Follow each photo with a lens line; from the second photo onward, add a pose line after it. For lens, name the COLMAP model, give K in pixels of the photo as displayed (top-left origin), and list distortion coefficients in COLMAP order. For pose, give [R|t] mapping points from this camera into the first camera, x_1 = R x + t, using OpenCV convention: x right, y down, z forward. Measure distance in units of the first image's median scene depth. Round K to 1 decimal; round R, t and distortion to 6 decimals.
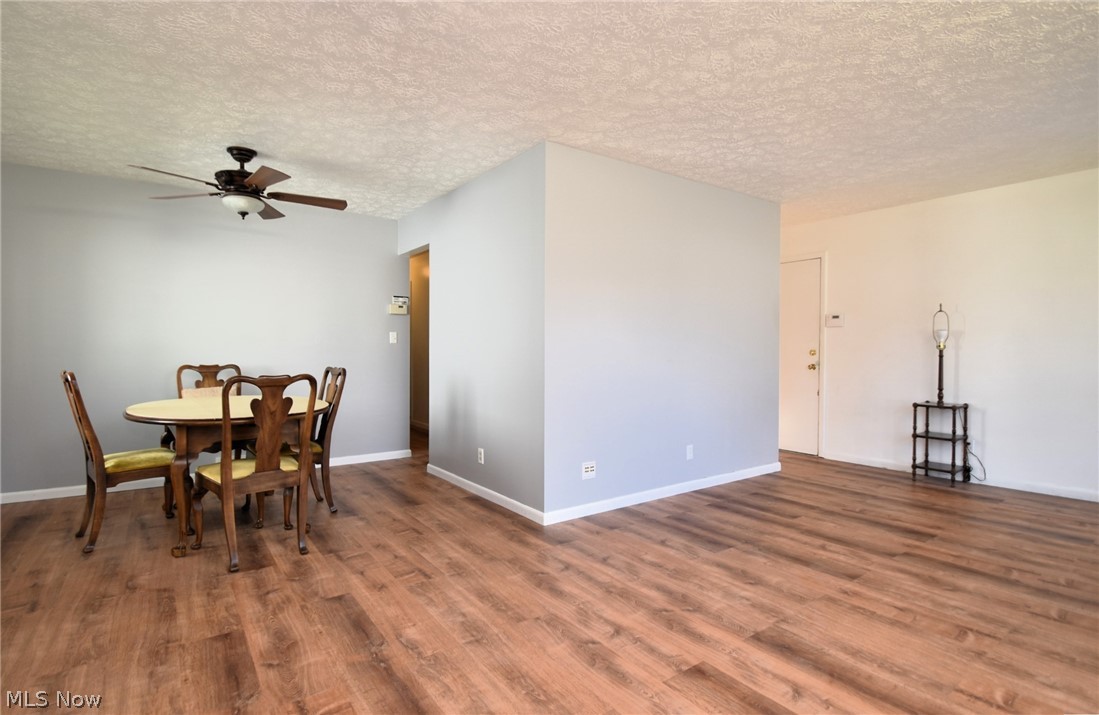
lens RADIAL K [[537.8, 0, 545.2], [0, 537.8, 358.0], [0, 0, 1]] dist [-0.014143, -0.000420]
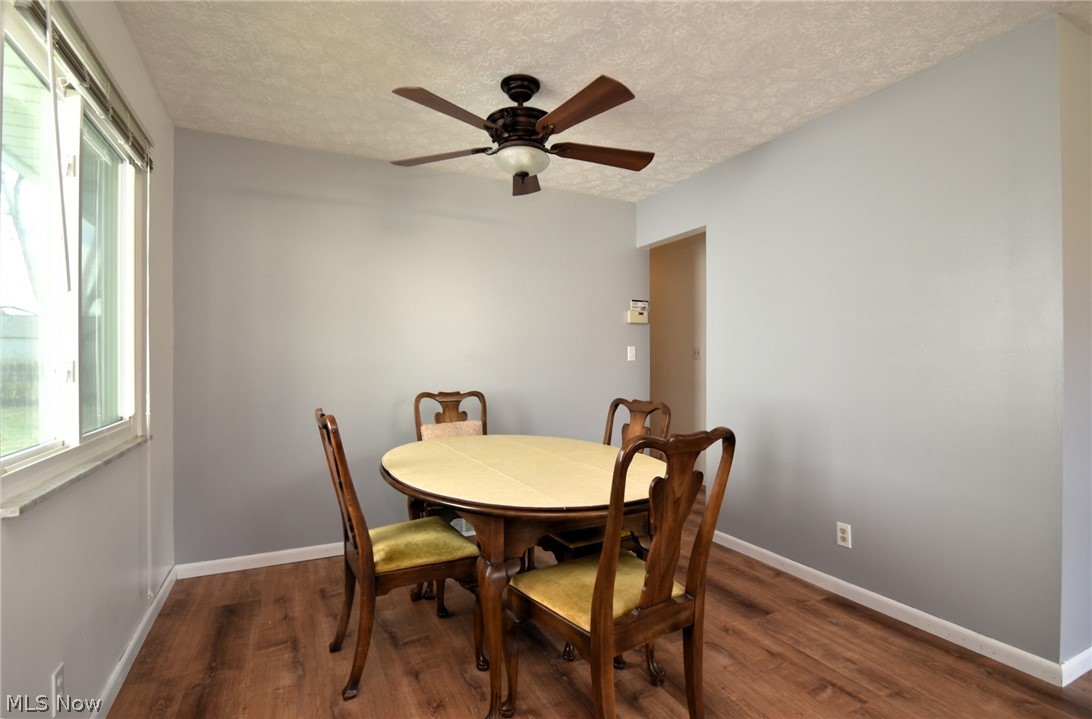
lens RADIAL K [[520.7, 0, 546.0], [0, 520.7, 359.5], [0, 0, 1]] dist [0.017704, -0.025535]
pose [[0.986211, -0.005163, -0.165412, -0.382890], [0.002068, 0.999820, -0.018877, -0.020565], [0.165479, 0.018275, 0.986044, 0.320669]]
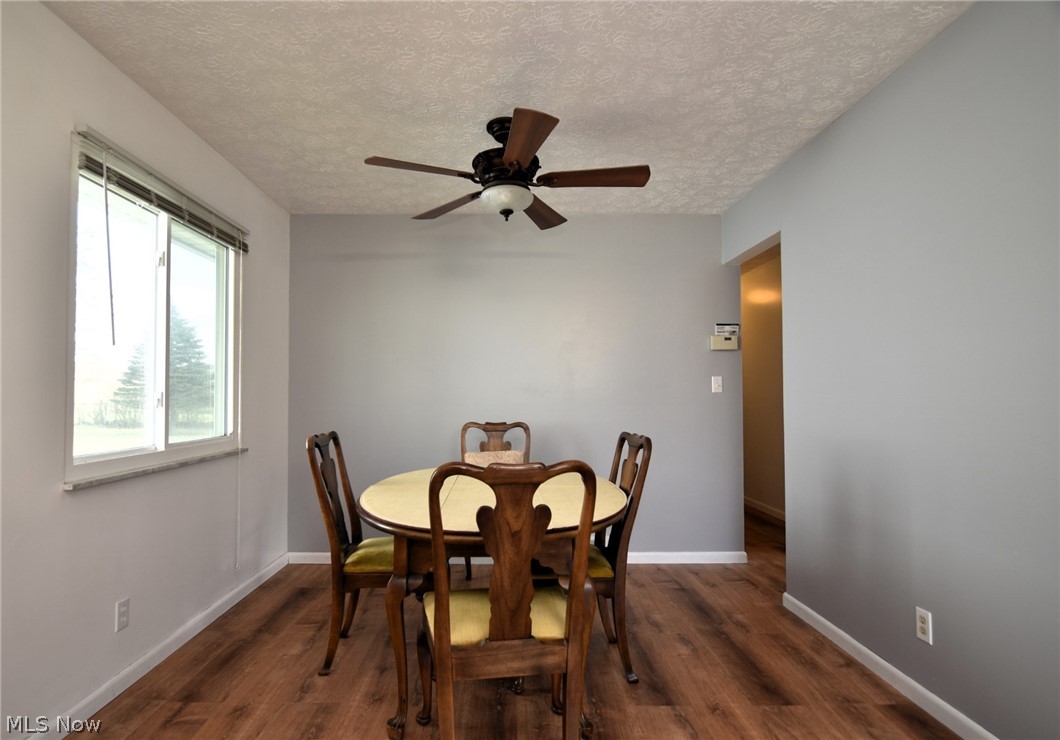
lens RADIAL K [[528.1, 0, 499.8], [0, 528.1, 379.9], [0, 0, 1]] dist [0.015966, -0.024481]
pose [[0.809138, -0.023156, -0.587162, -0.150553], [-0.004164, 0.998972, -0.045135, -0.016285], [0.587604, 0.038965, 0.808210, 0.397211]]
